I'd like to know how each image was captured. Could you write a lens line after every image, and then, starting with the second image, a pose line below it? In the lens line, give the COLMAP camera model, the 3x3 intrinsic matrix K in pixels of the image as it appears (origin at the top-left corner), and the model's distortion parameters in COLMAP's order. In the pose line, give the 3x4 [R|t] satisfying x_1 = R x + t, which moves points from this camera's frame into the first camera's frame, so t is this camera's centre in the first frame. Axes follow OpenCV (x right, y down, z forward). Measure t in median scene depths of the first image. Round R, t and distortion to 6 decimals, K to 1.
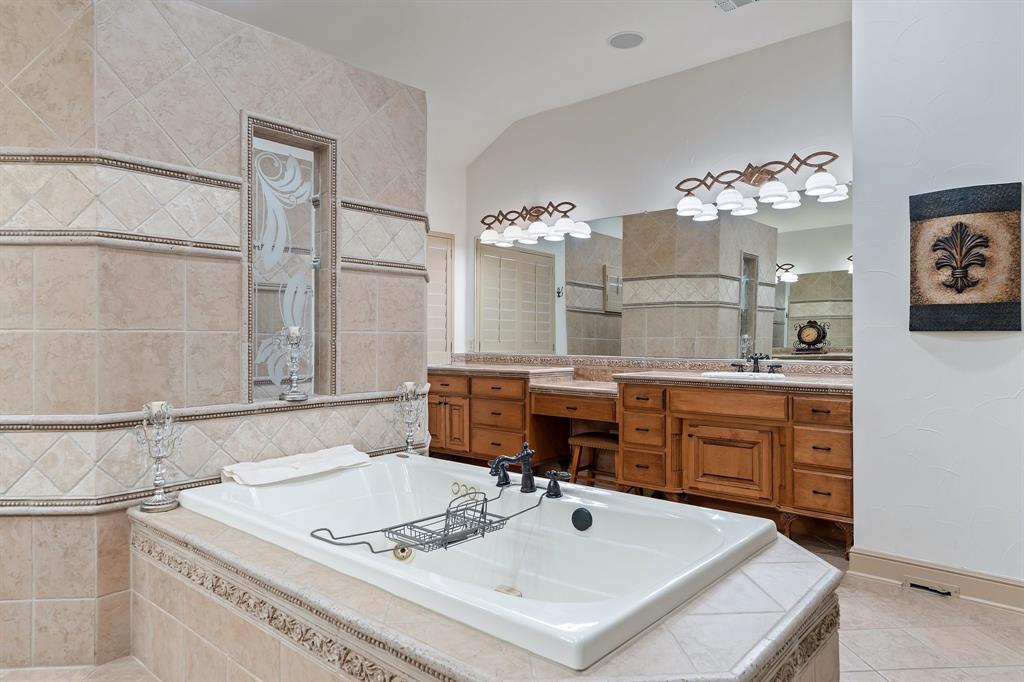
lens RADIAL K [[650.4, 0, 513.2], [0, 650.4, 337.6], [0, 0, 1]] dist [0.004150, 0.002798]
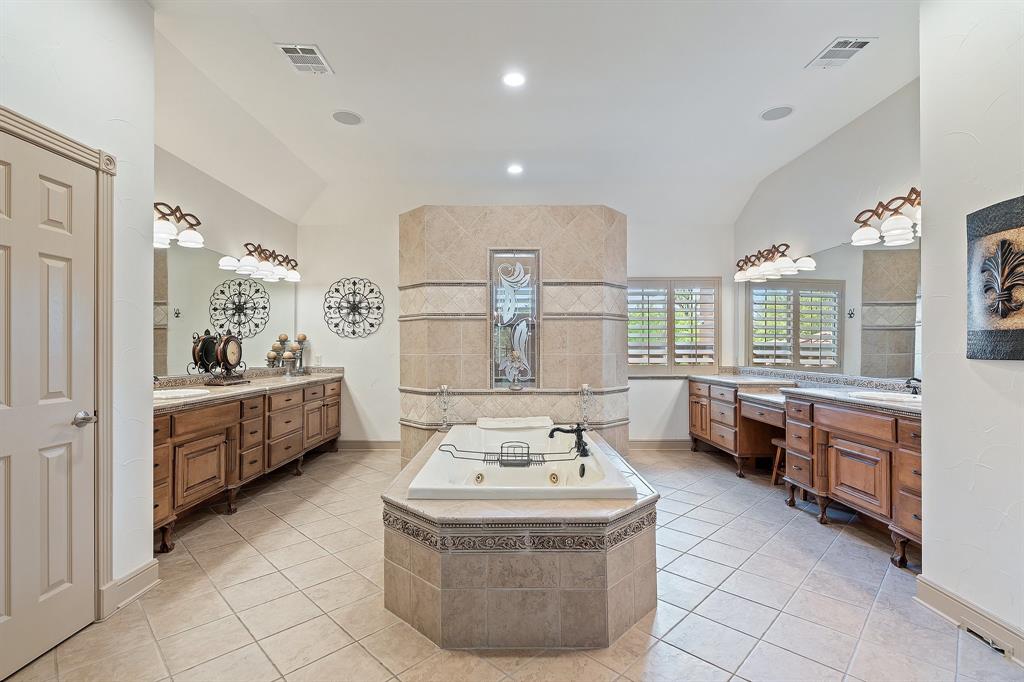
lens RADIAL K [[495.9, 0, 512.1], [0, 495.9, 345.8], [0, 0, 1]] dist [0.001593, 0.000719]
pose [[0.643787, -0.002994, -0.765199, 0.741353], [0.001416, 0.999995, -0.002721, -0.027671], [0.765204, 0.000668, 0.643788, 0.038637]]
